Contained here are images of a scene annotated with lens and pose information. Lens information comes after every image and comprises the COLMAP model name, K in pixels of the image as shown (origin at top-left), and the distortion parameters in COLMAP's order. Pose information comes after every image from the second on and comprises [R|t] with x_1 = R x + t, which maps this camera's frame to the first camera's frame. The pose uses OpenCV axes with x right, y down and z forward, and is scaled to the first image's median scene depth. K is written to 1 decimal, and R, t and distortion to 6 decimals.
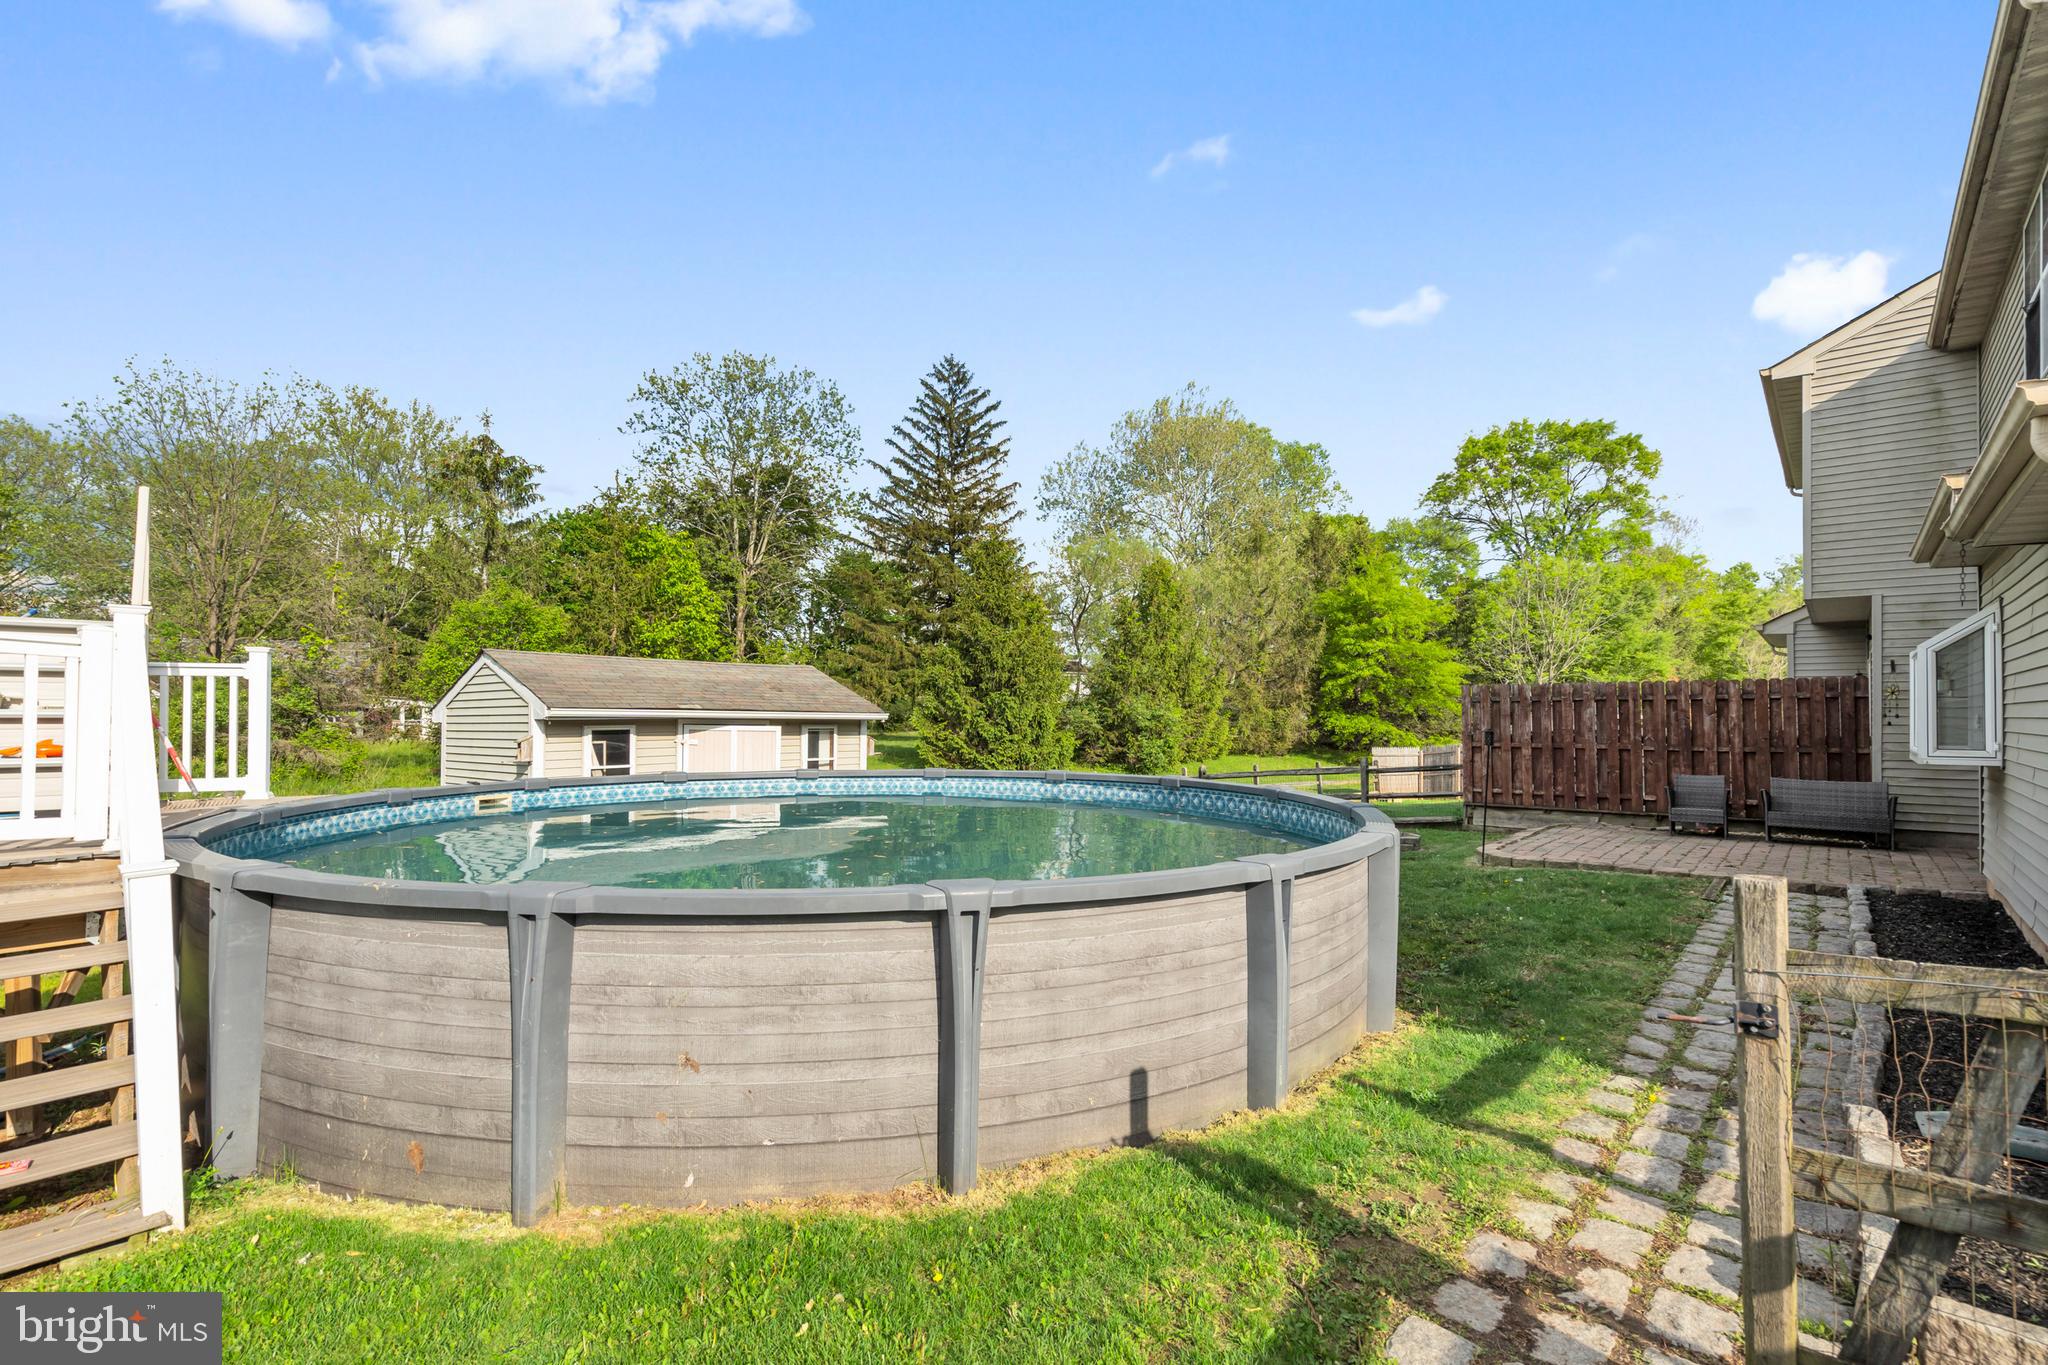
lens RADIAL K [[932.6, 0, 1047.1], [0, 932.6, 691.2], [0, 0, 1]] dist [-0.000927, 0.000228]
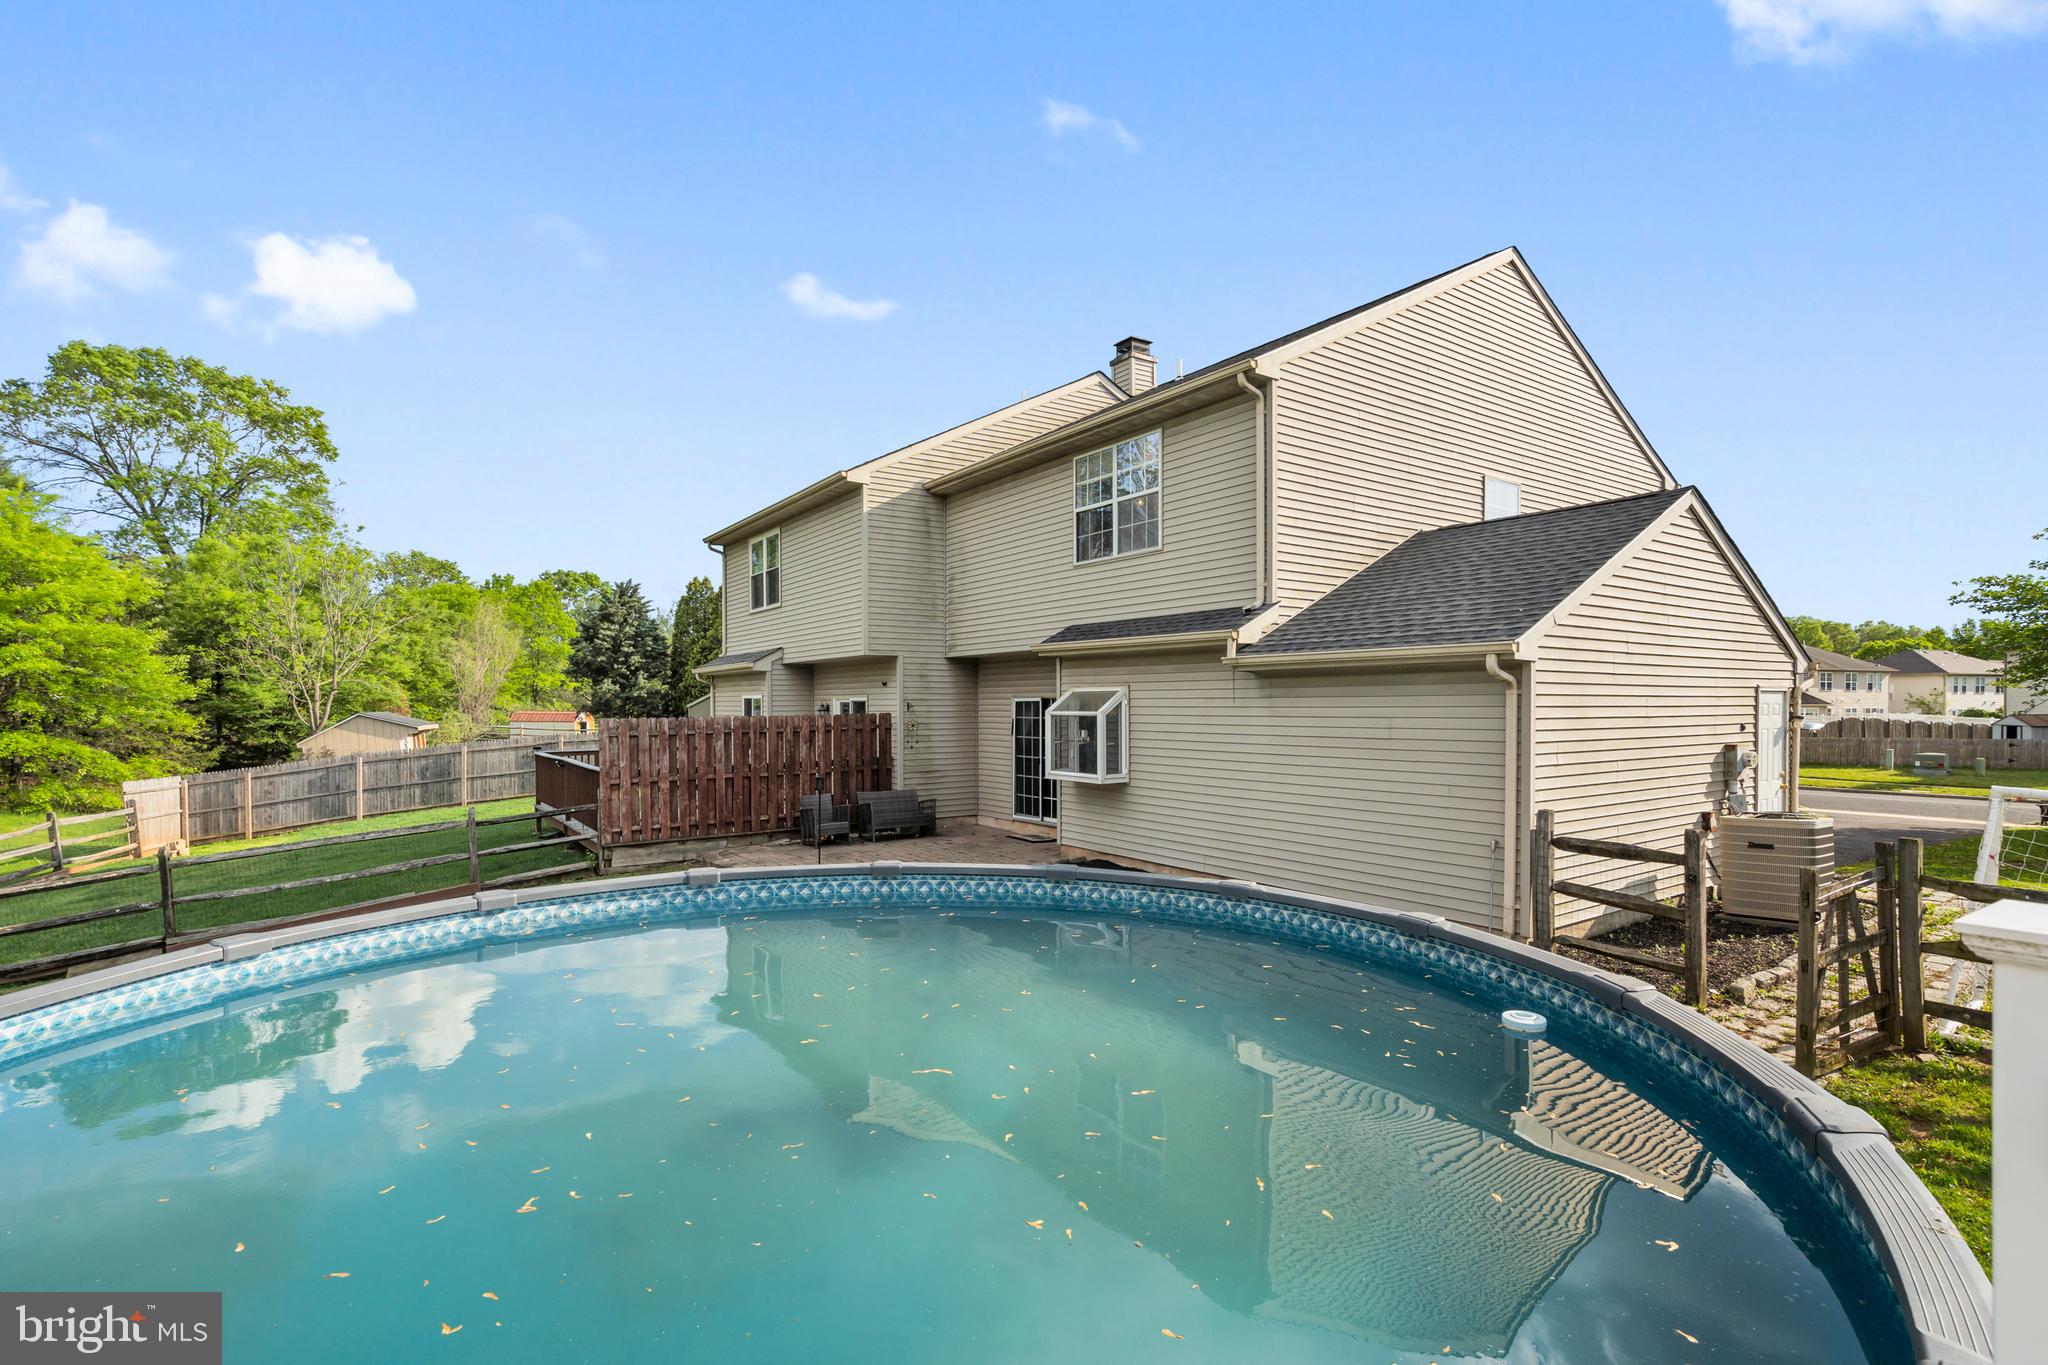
lens RADIAL K [[951.6, 0, 1019.9], [0, 951.6, 699.0], [0, 0, 1]] dist [-0.001817, 0.001281]
pose [[0.250668, 0.003469, 0.968067, -0.378955], [-0.022124, 0.999753, 0.002146, -0.037946], [-0.967820, -0.021956, 0.250683, 0.379436]]
